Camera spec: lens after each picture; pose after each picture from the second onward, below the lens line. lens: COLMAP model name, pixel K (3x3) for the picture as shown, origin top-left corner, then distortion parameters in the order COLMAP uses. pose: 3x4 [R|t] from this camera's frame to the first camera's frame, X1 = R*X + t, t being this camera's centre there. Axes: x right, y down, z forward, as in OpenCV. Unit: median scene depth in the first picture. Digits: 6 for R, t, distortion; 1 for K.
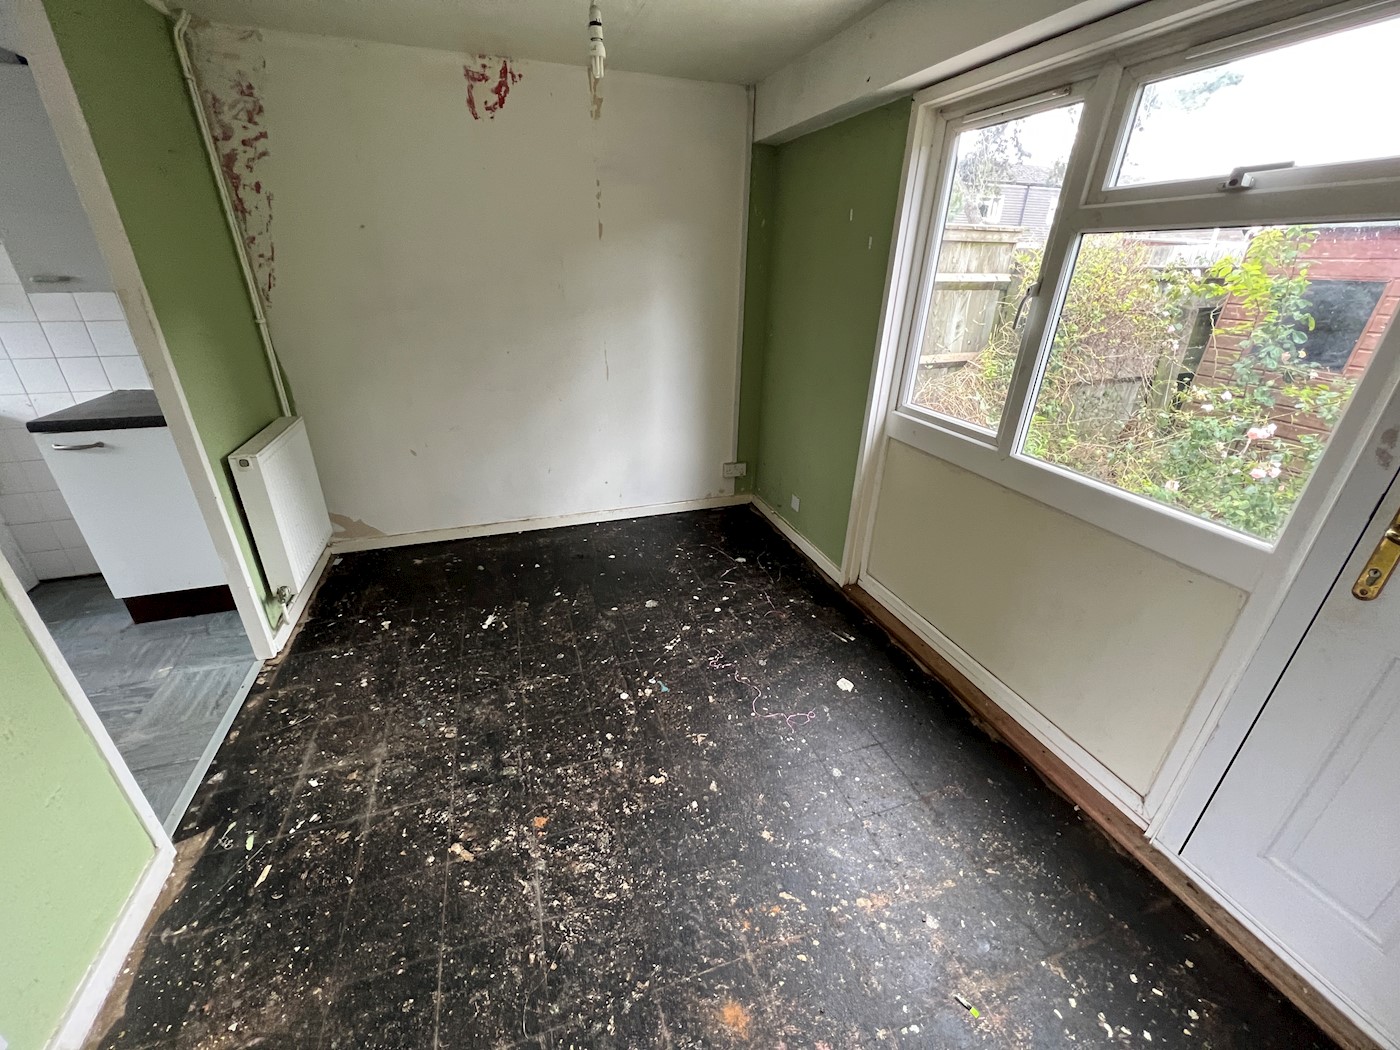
lens RADIAL K [[558.9, 0, 699.2], [0, 558.9, 522.1], [0, 0, 1]] dist [-0.001315, 0.000325]
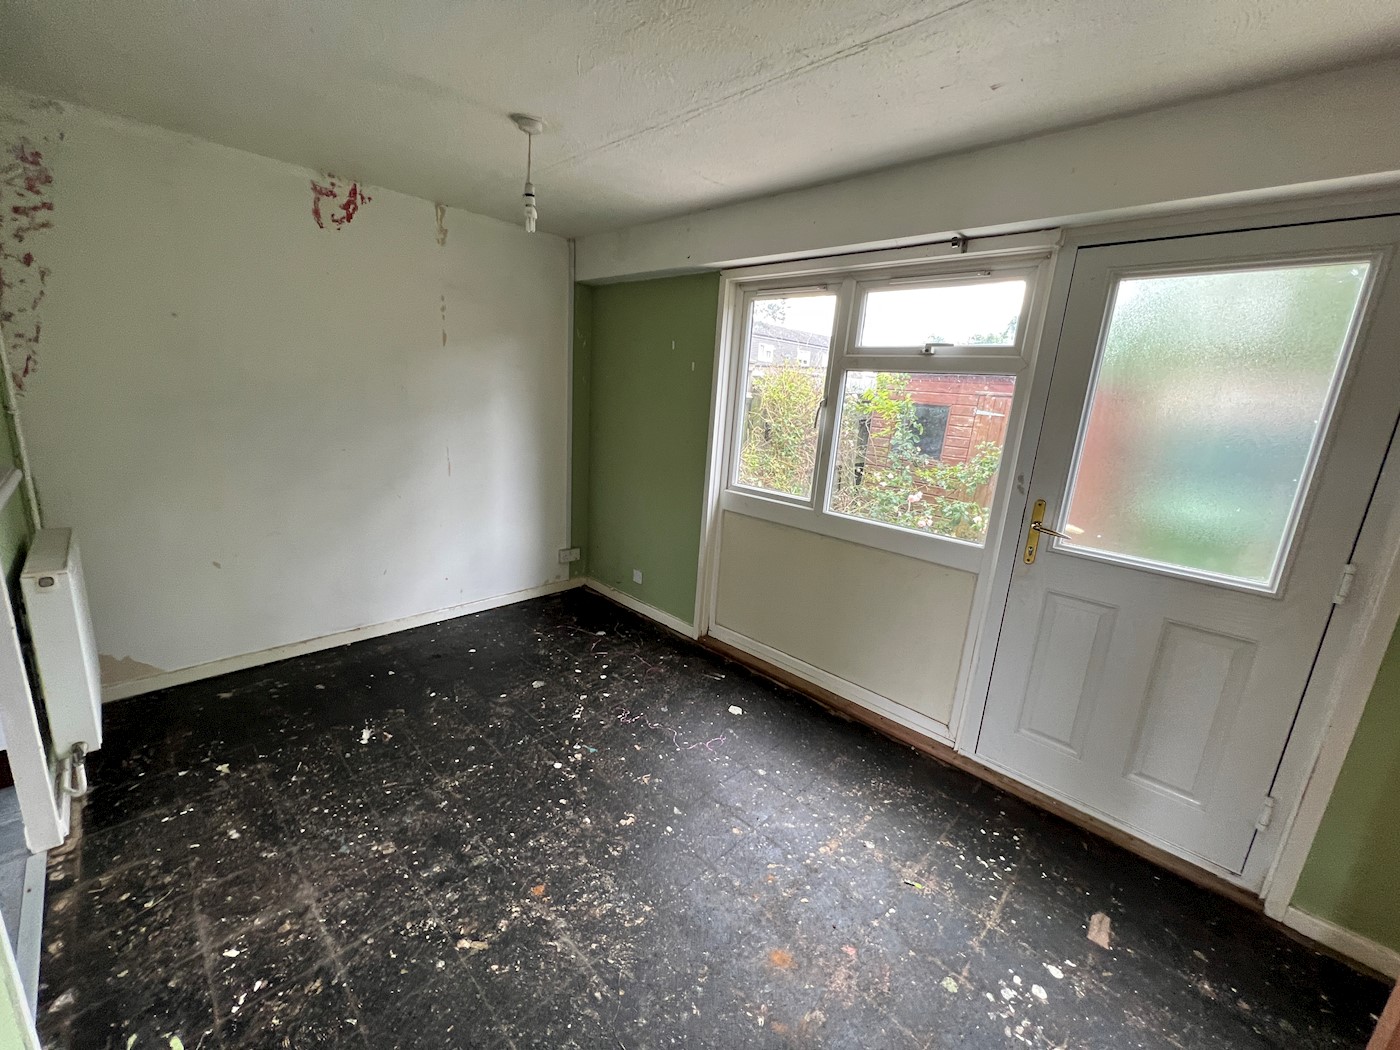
lens RADIAL K [[558.9, 0, 695.6], [0, 558.9, 523.4], [0, 0, 1]] dist [-0.001315, 0.000325]
pose [[0.889620, -0.066686, 0.451807, -0.348887], [0.145263, 0.979223, -0.141494, 0.057414], [-0.432985, 0.191506, 0.880823, -0.105964]]
